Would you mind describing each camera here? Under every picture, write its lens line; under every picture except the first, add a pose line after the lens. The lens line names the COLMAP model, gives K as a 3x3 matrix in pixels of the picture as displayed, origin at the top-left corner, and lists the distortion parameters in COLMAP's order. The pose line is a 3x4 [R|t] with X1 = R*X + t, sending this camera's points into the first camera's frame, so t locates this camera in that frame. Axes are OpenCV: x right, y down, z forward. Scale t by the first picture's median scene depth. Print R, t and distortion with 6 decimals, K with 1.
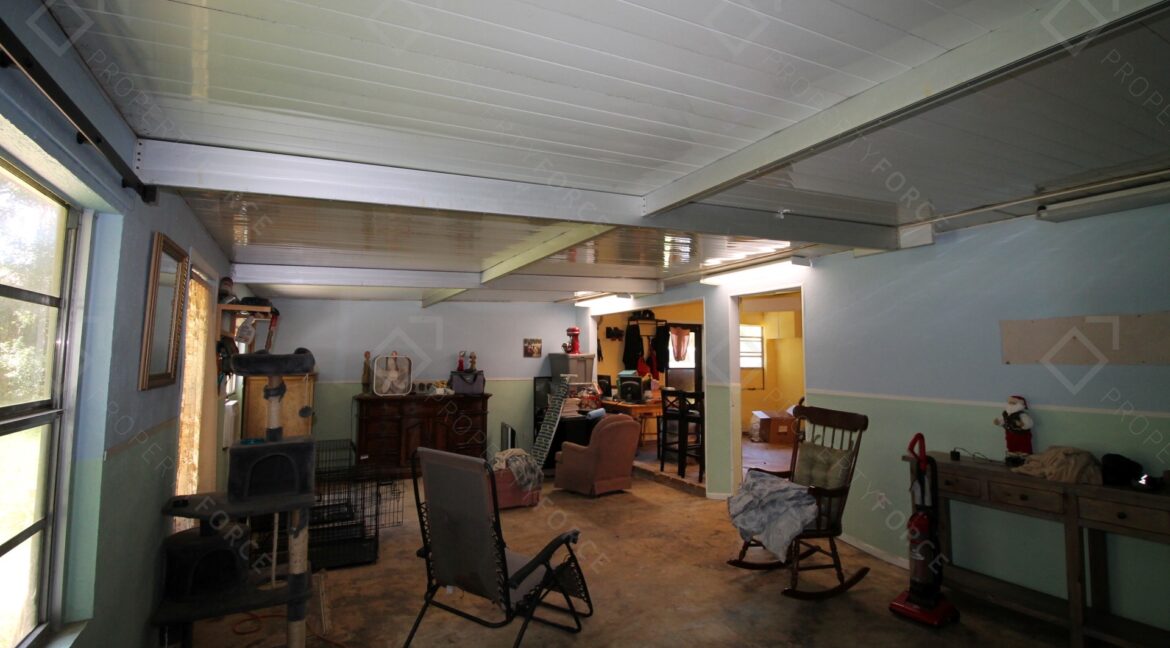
lens RADIAL K [[551.0, 0, 594.1], [0, 551.0, 310.2], [0, 0, 1]] dist [-0.001805, -0.011903]
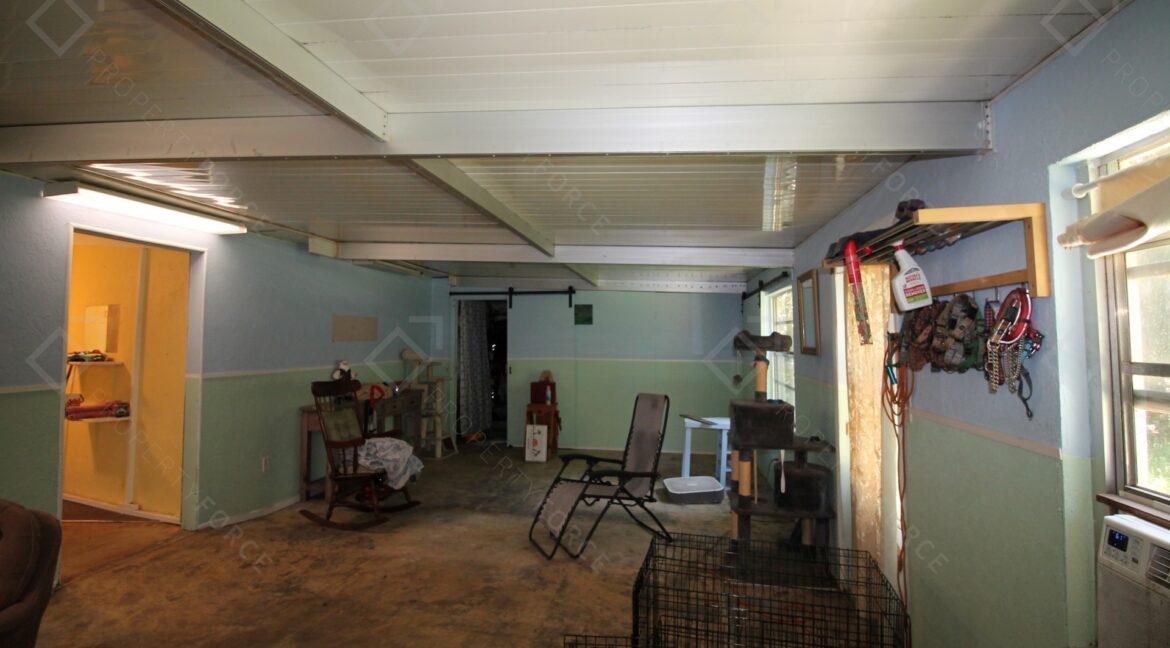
lens RADIAL K [[551.0, 0, 594.1], [0, 551.0, 310.2], [0, 0, 1]] dist [-0.001805, -0.011903]
pose [[-0.805740, 0.024039, 0.591781, -0.667901], [-0.056775, 0.991440, -0.117576, 0.123054], [-0.589542, -0.128334, -0.797478, 1.476312]]
